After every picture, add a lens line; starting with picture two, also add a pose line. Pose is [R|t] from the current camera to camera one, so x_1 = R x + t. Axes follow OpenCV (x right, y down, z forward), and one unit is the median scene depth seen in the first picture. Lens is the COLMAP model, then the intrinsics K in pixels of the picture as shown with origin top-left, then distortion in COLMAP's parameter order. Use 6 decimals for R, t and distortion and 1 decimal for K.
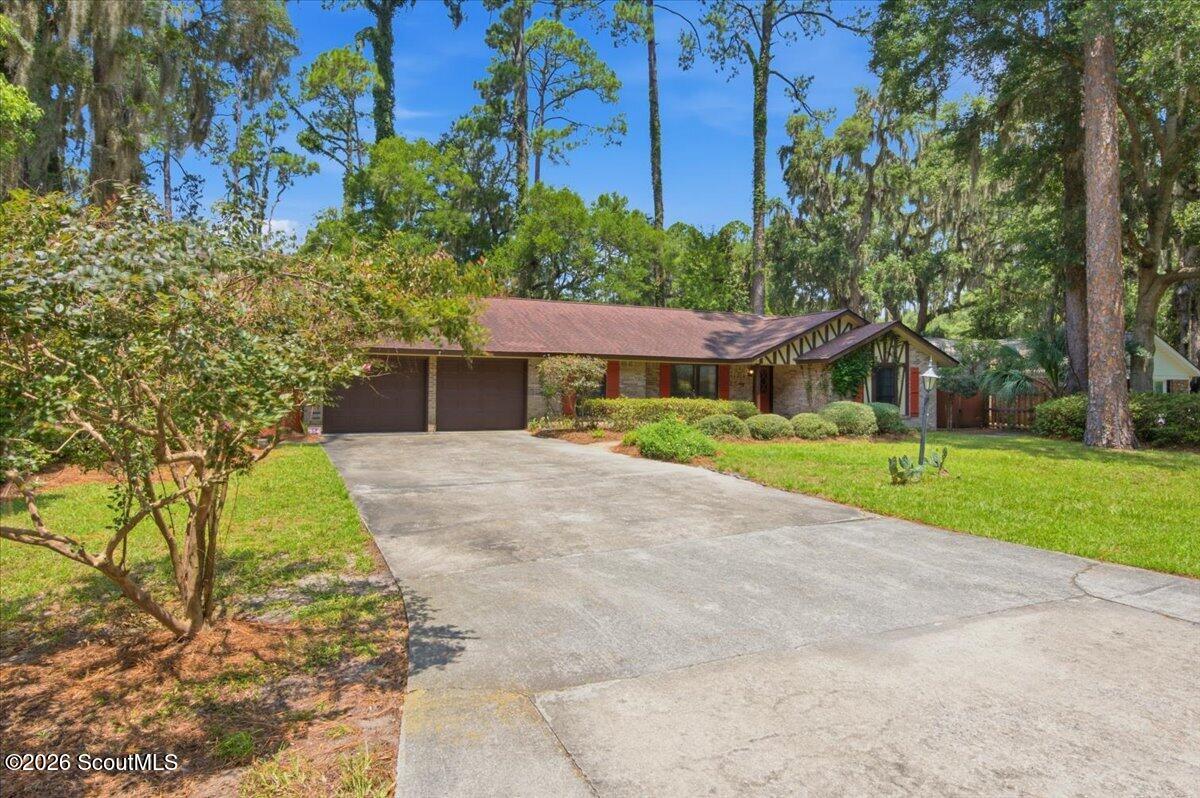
lens RADIAL K [[737.6, 0, 598.1], [0, 737.6, 393.3], [0, 0, 1]] dist [0.001160, -0.000093]
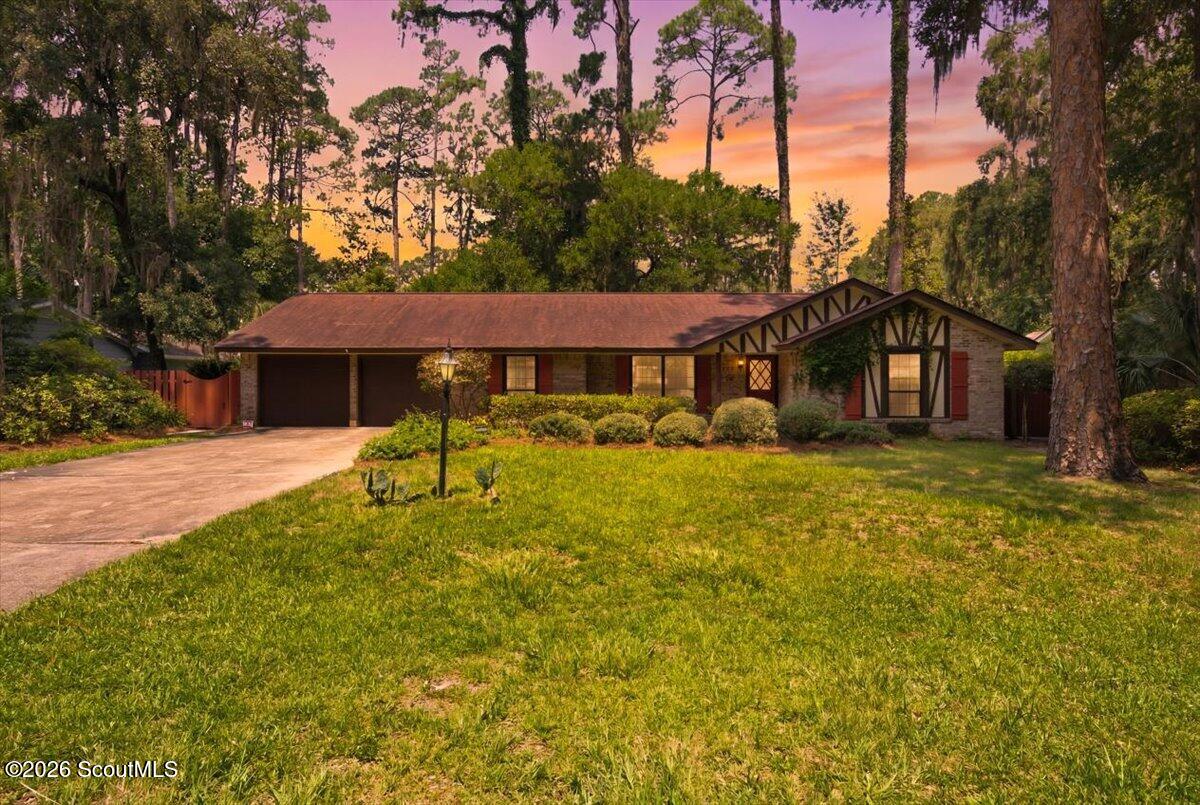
lens RADIAL K [[716.6, 0, 608.8], [0, 716.6, 405.4], [0, 0, 1]] dist [0.000358, 0.000384]
pose [[0.886739, 0.004922, -0.462244, 0.455505], [0.003937, 0.999827, 0.018198, 0.003485], [0.462254, -0.017956, 0.886566, 0.218885]]
